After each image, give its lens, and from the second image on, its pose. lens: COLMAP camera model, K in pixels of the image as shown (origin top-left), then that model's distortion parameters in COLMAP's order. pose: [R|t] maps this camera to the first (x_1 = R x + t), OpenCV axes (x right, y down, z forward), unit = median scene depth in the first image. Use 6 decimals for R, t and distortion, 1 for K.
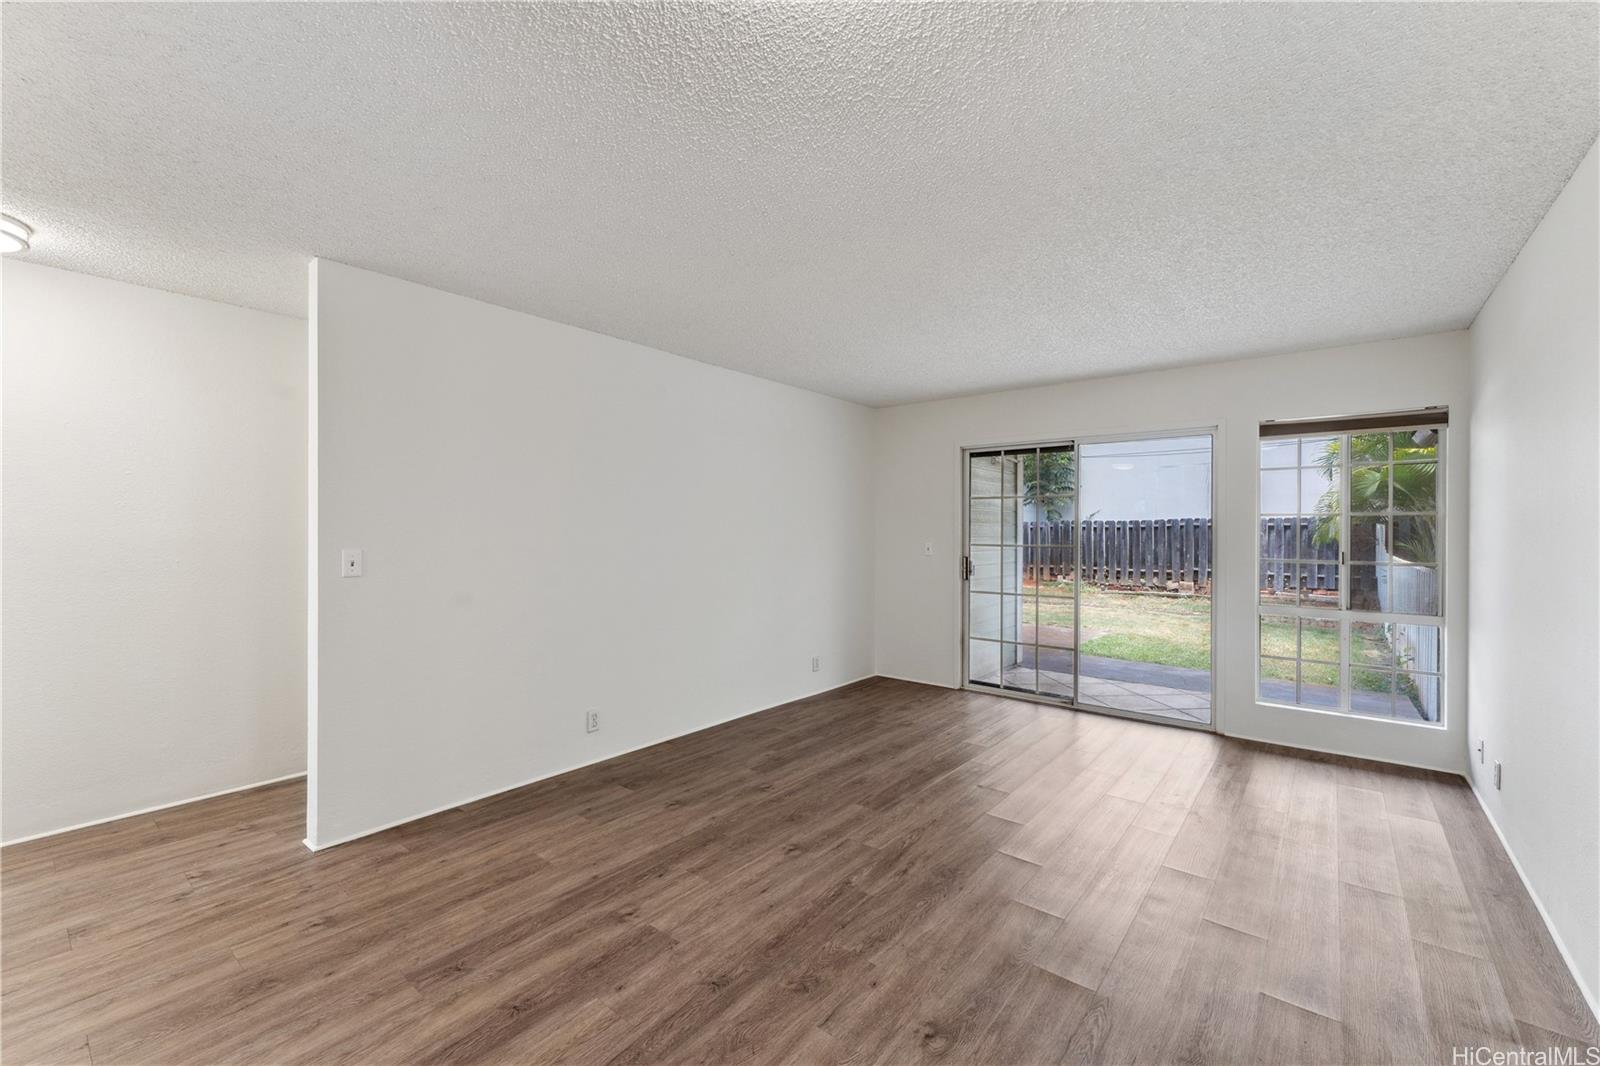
lens RADIAL K [[638.5, 0, 802.2], [0, 638.5, 529.4], [0, 0, 1]] dist [0.001960, 0.000107]
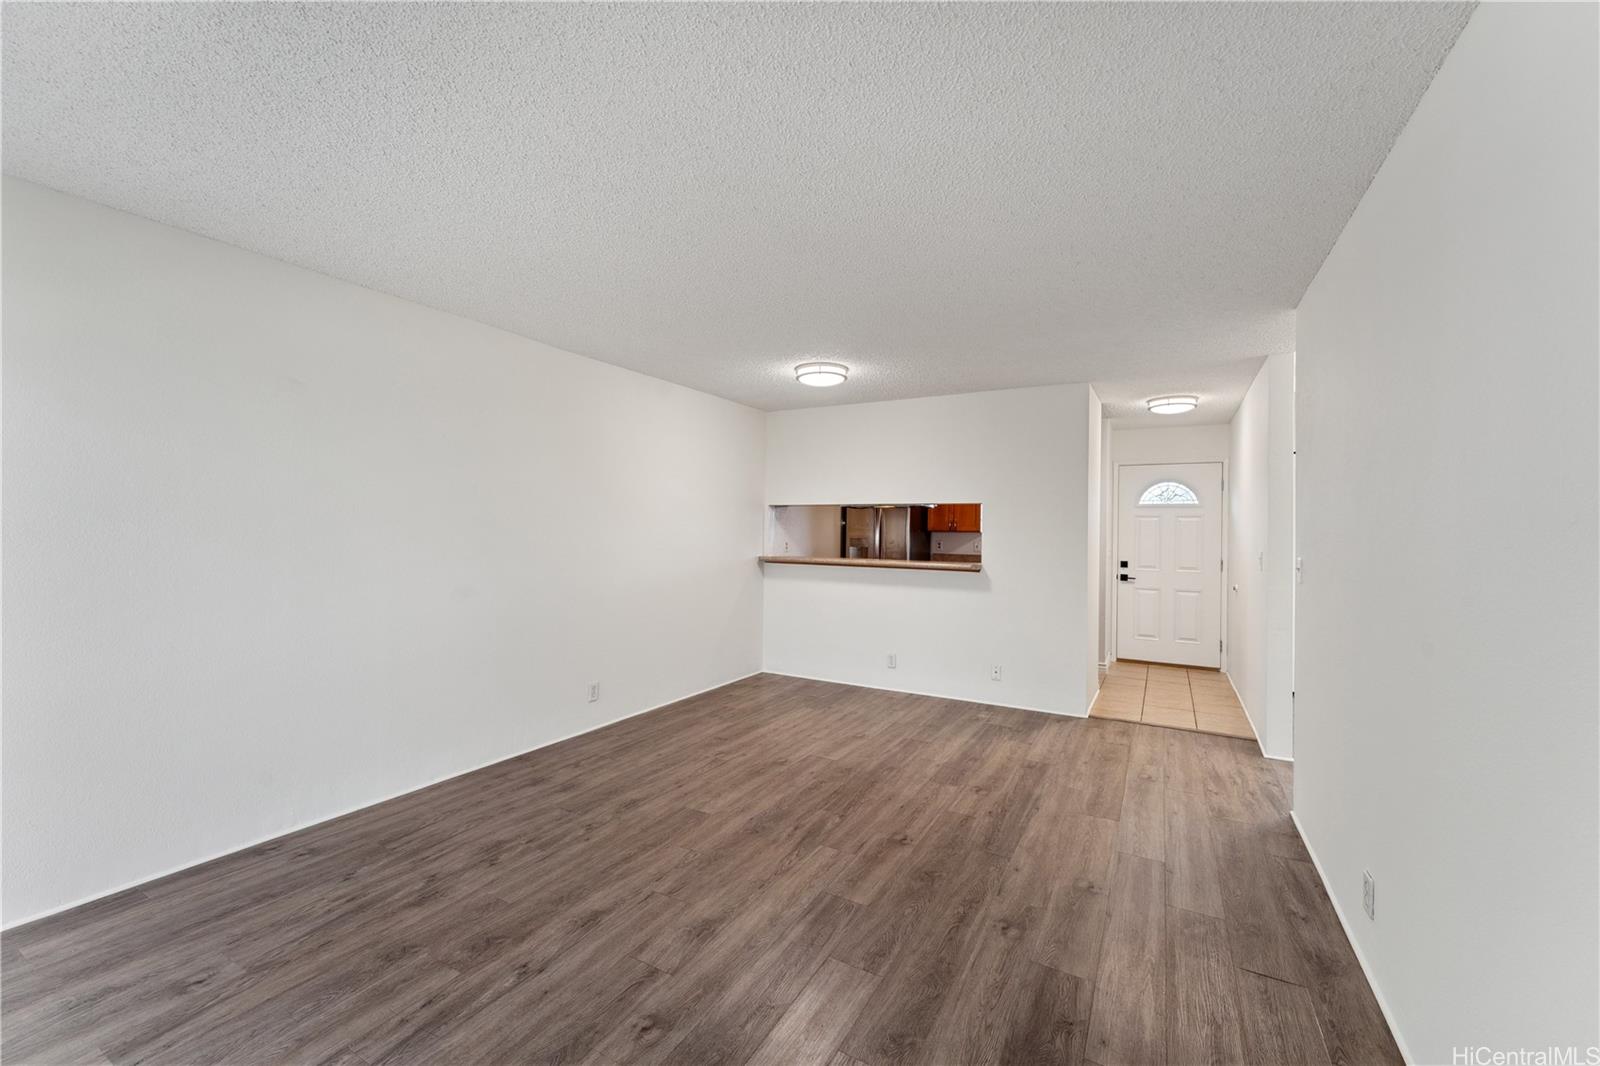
lens RADIAL K [[638.5, 0, 799.7], [0, 638.5, 526.2], [0, 0, 1]] dist [0.001960, 0.000107]
pose [[-0.985416, -0.019200, -0.169076, 0.360134], [-0.018042, 0.999802, -0.008384, 0.002494], [0.169203, -0.005212, -0.985567, 2.140516]]
